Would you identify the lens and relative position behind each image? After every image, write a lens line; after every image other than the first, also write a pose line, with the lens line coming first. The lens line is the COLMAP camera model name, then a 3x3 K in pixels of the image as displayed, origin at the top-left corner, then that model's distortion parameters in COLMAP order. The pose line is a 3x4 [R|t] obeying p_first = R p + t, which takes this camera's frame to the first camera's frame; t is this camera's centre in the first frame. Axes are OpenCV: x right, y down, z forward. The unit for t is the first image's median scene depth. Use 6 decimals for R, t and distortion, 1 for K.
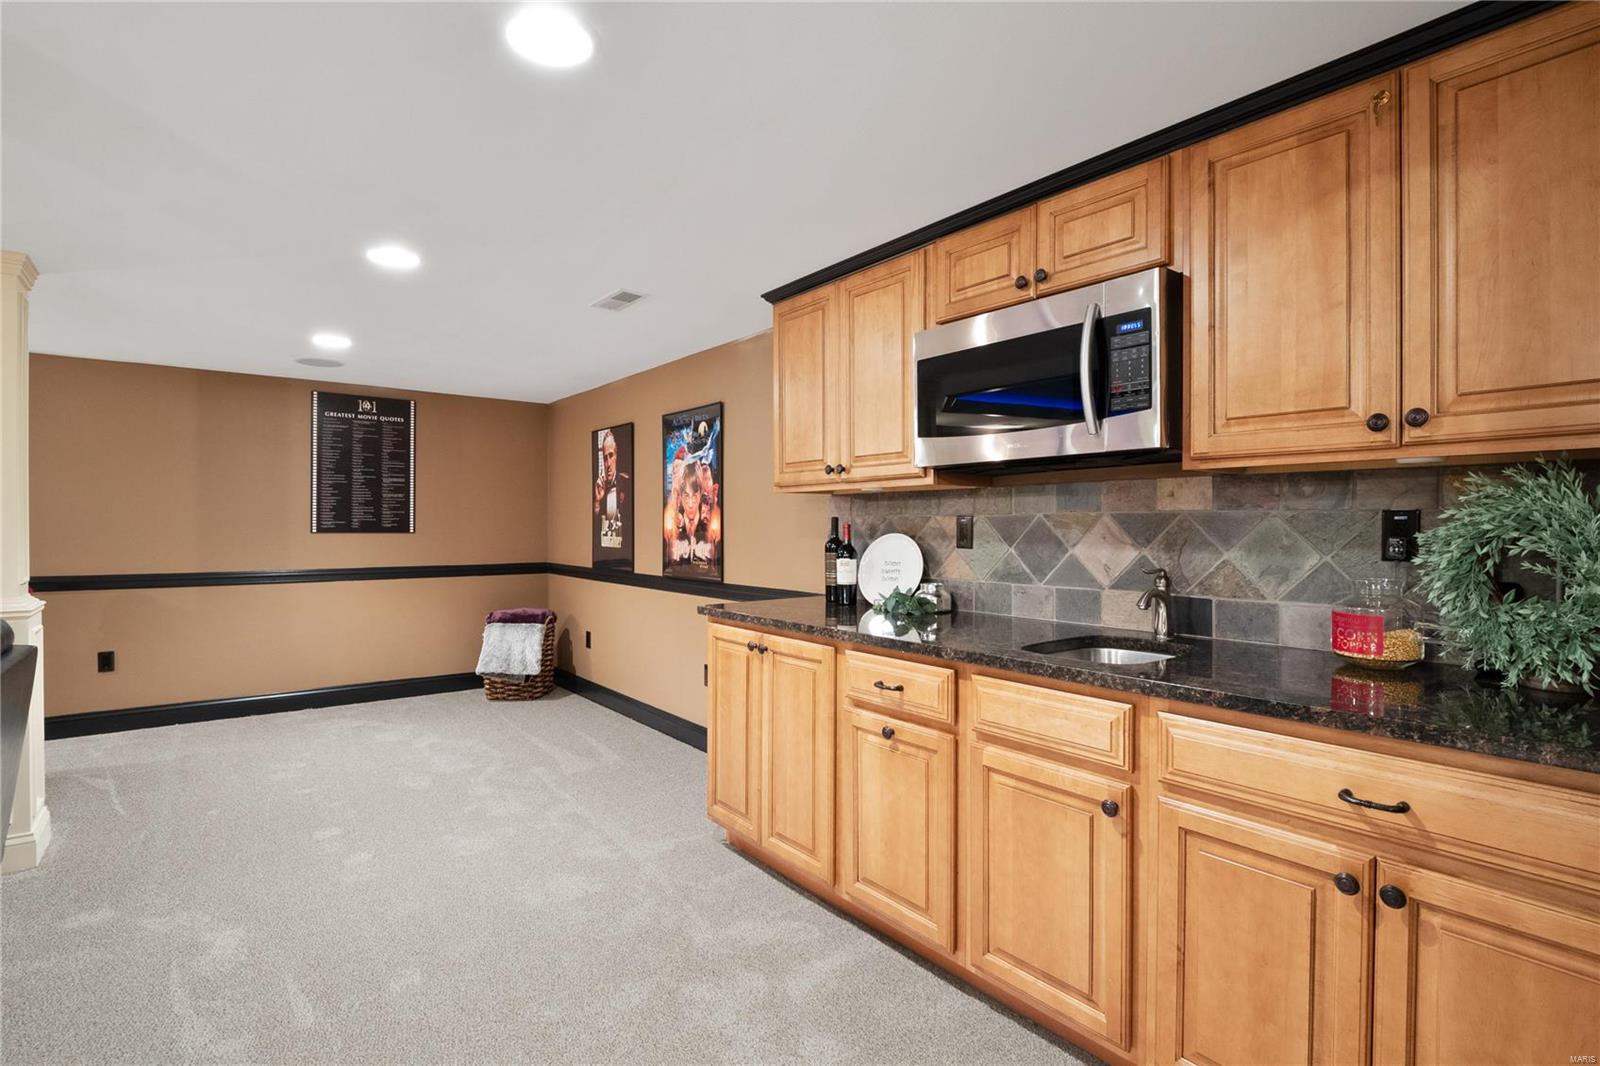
lens RADIAL K [[755.0, 0, 800.2], [0, 755.0, 529.6], [0, 0, 1]] dist [-0.013966, 0.001193]
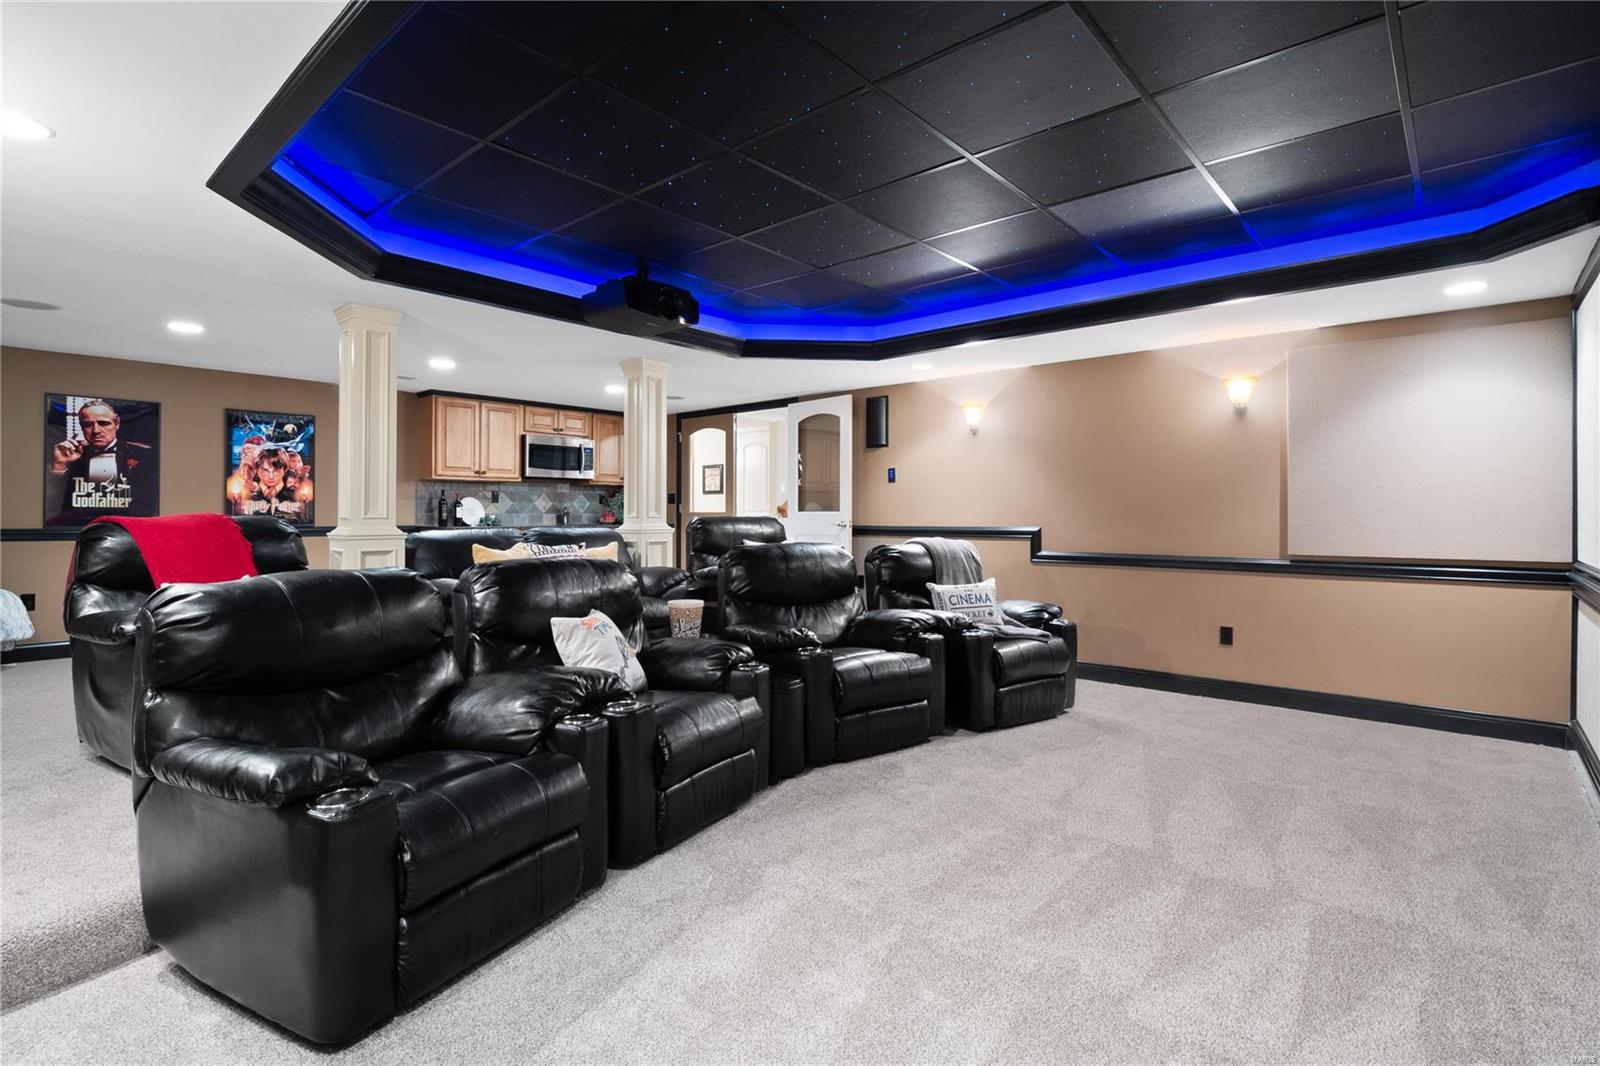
lens RADIAL K [[755.0, 0, 800.6], [0, 755.0, 521.1], [0, 0, 1]] dist [-0.013966, 0.001193]
pose [[-0.176050, -0.008905, 0.984341, -1.819788], [0.007472, 0.999918, 0.010382, 0.048058], [-0.984353, 0.009183, -0.175969, 0.238186]]
